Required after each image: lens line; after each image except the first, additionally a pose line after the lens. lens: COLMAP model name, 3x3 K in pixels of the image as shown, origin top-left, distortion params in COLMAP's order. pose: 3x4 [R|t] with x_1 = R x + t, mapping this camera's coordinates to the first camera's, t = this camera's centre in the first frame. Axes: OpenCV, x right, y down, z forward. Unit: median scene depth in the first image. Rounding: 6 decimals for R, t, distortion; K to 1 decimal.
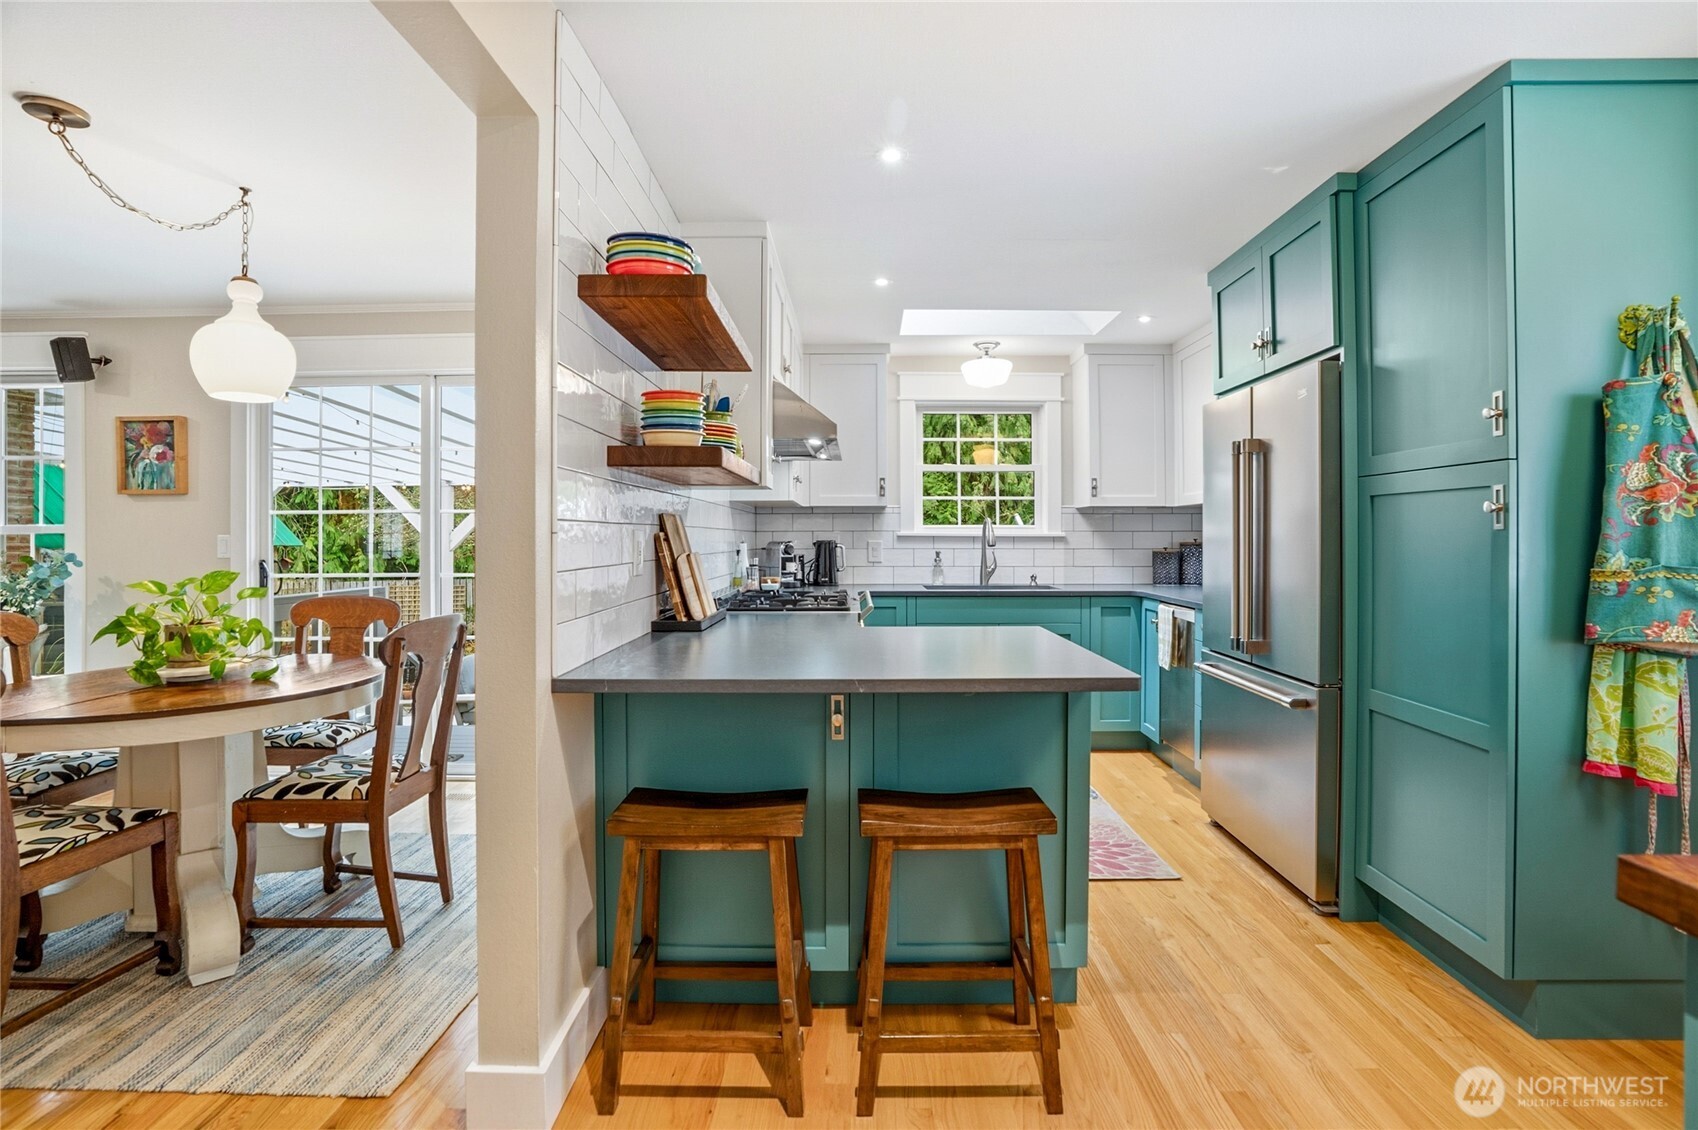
lens RADIAL K [[817.1, 0, 850.3], [0, 817.1, 541.4], [0, 0, 1]] dist [-0.024392, 0.000256]
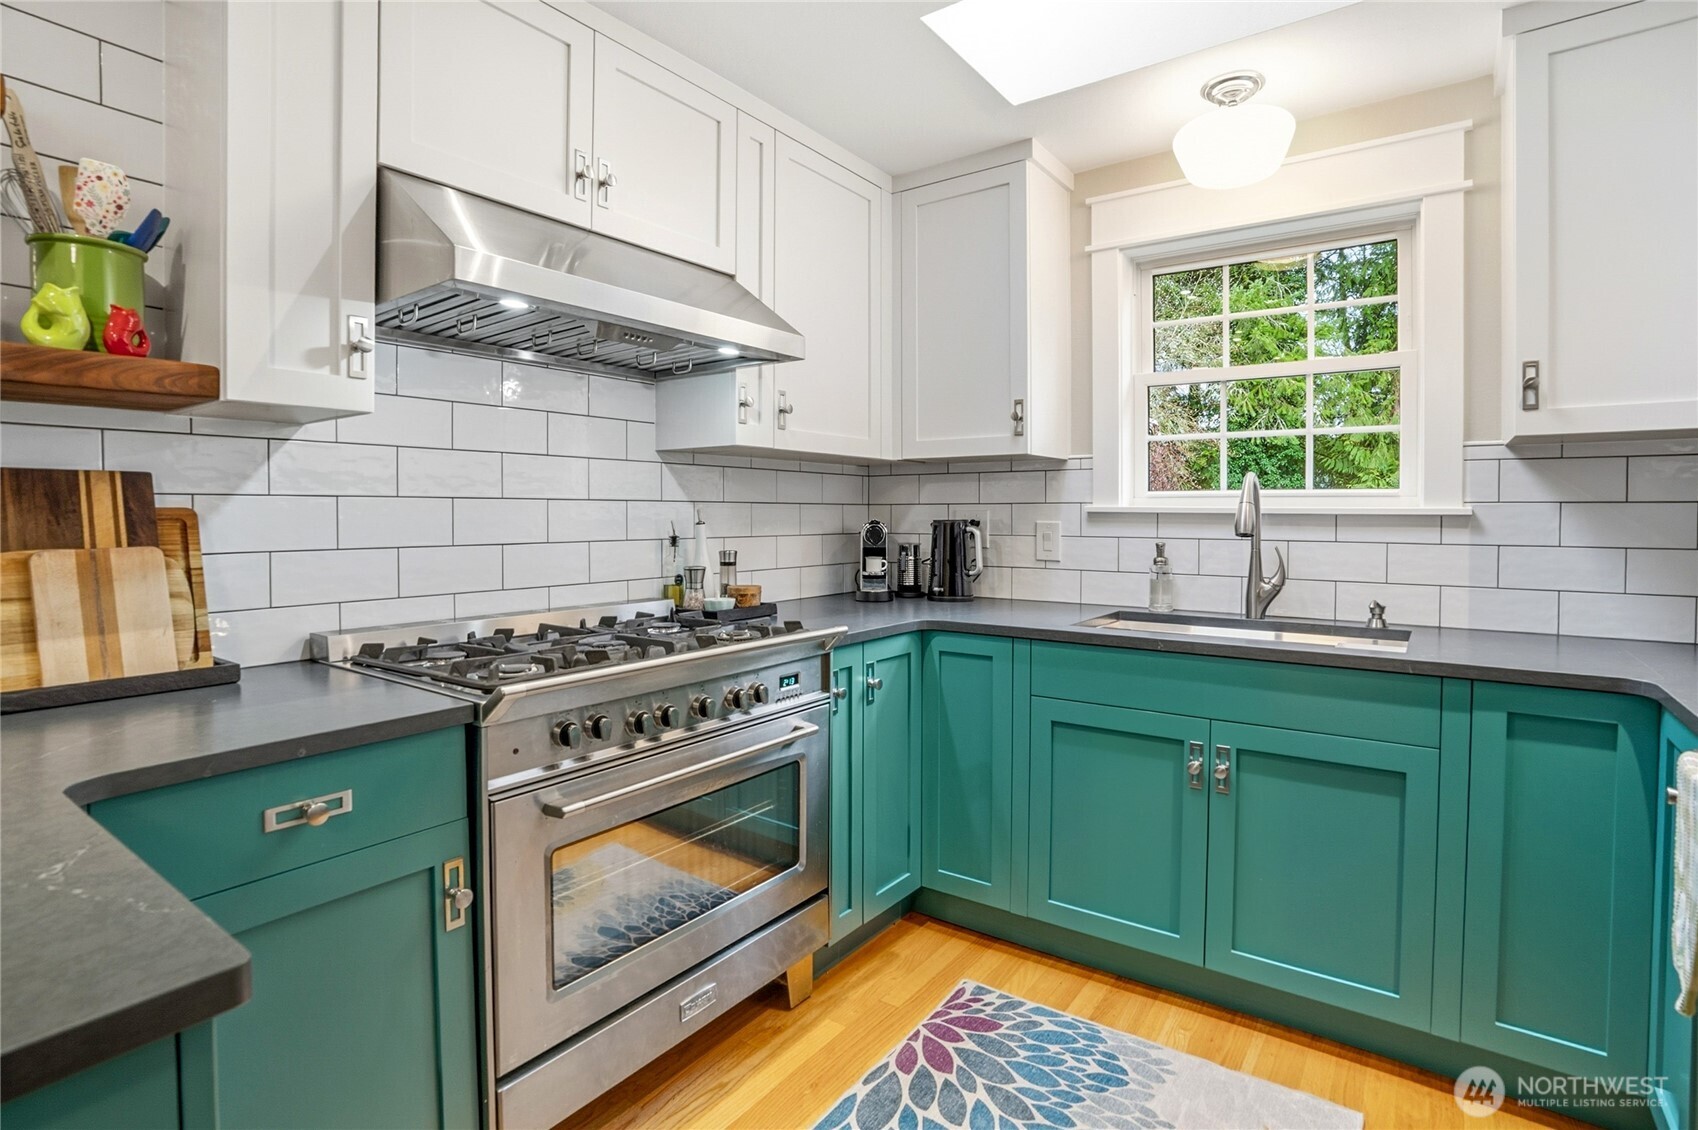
lens RADIAL K [[842.8, 0, 850.5], [0, 842.8, 519.1], [0, 0, 1]] dist [-0.025714, 0.000194]
pose [[0.815249, 0.005703, -0.579082, 0.249339], [-0.003769, 0.999983, 0.004543, -0.004328], [0.579098, -0.001521, 0.815257, 0.474752]]
